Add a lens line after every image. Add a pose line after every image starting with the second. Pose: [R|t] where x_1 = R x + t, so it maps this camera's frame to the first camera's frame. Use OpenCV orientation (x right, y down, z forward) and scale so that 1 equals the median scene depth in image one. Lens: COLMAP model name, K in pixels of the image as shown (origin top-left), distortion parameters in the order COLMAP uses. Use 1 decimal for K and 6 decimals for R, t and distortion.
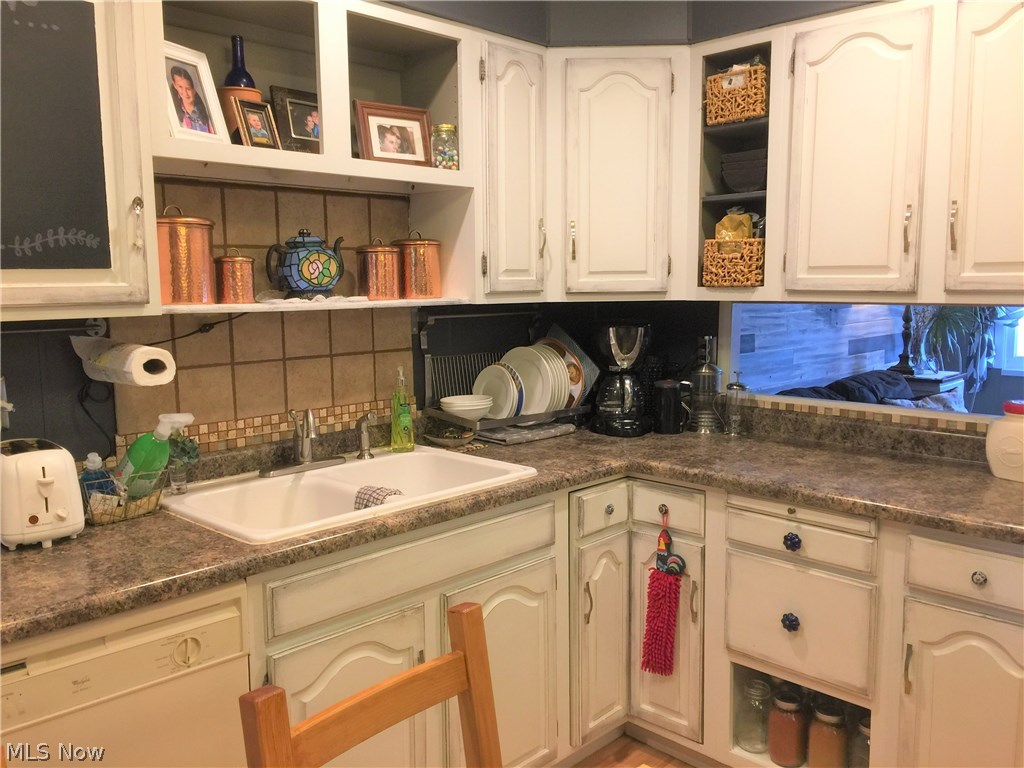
lens RADIAL K [[879.1, 0, 515.2], [0, 879.1, 381.1], [0, 0, 1]] dist [0.090144, -0.109454]
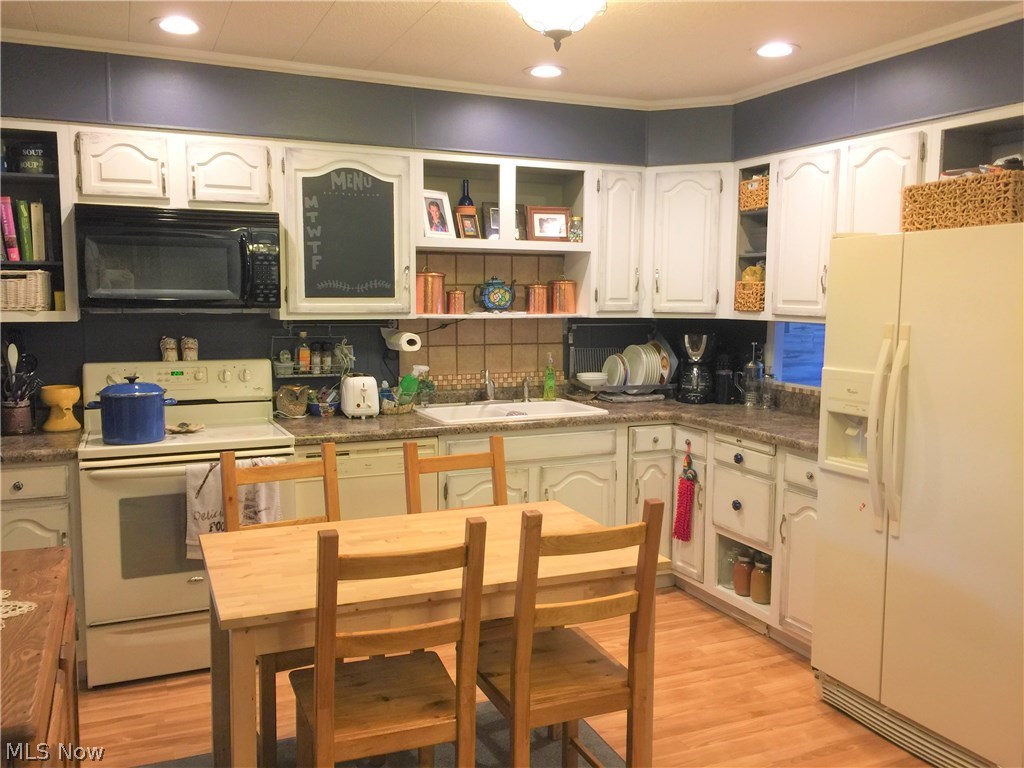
lens RADIAL K [[879.1, 0, 515.2], [0, 879.1, 381.1], [0, 0, 1]] dist [0.090144, -0.109454]
pose [[0.930706, 0.052315, -0.362008, 0.467200], [-0.057722, 0.998324, -0.004130, 0.055171], [0.361185, 0.024740, 0.932166, -0.693085]]
